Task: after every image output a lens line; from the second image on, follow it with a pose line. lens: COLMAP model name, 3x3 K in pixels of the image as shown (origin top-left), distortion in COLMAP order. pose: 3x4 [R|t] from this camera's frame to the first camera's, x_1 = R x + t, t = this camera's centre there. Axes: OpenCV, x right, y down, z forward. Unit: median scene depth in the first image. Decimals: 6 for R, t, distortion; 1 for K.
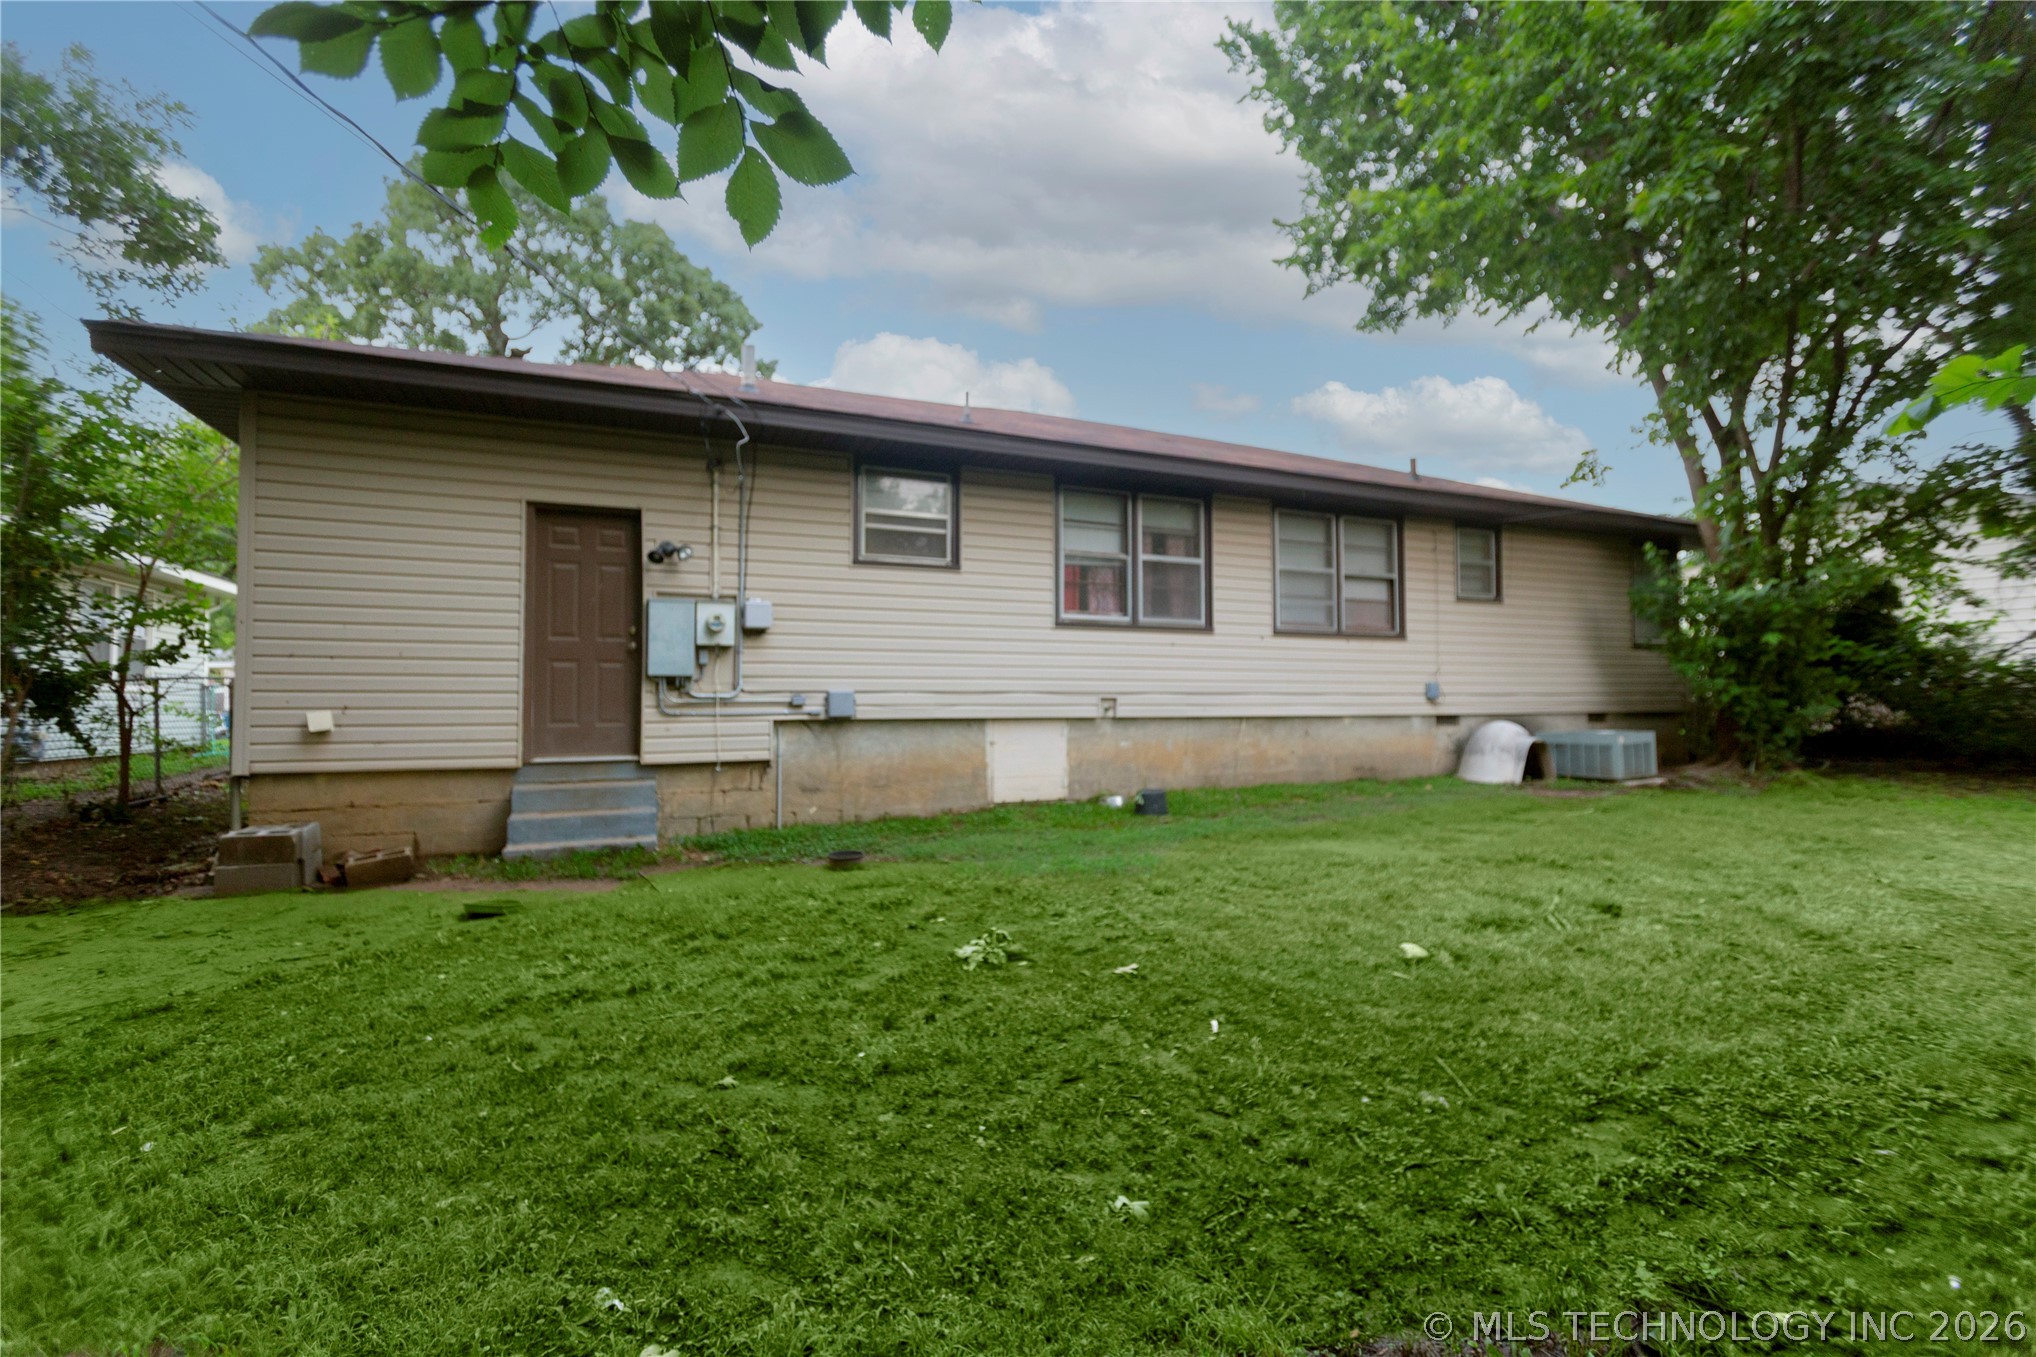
lens RADIAL K [[939.0, 0, 1018.0], [0, 939.0, 678.5], [0, 0, 1]] dist [-0.000979, 0.000944]
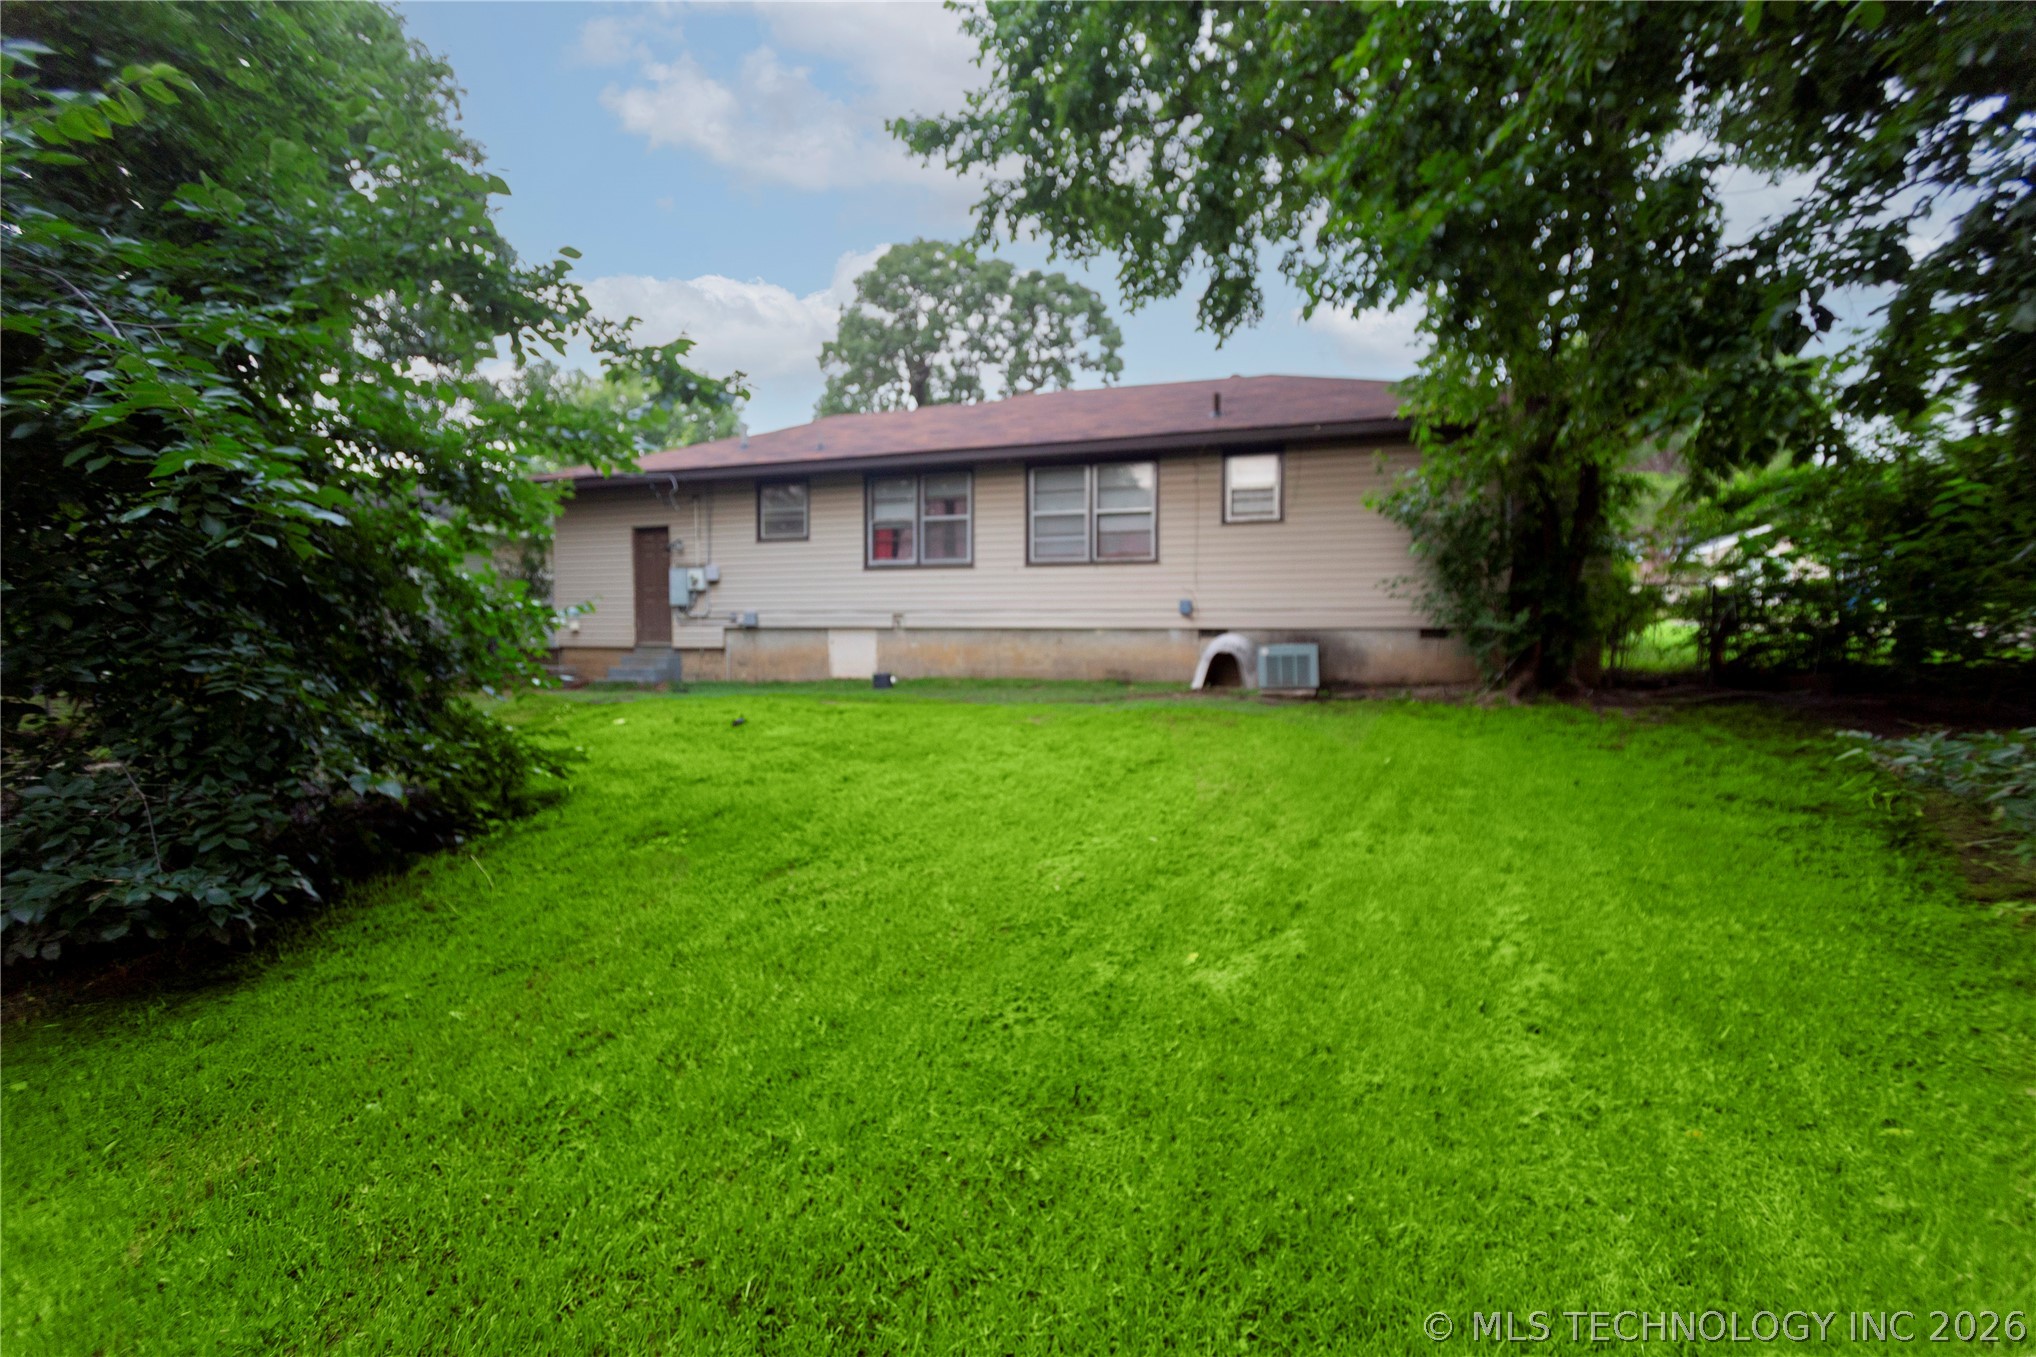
lens RADIAL K [[939.0, 0, 1018.0], [0, 939.0, 678.5], [0, 0, 1]] dist [-0.000979, 0.000944]
pose [[0.695266, 0.045558, -0.717307, 1.357050], [0.020583, 0.996318, 0.083229, 0.000886], [0.718458, -0.072631, 0.691768, 0.078050]]
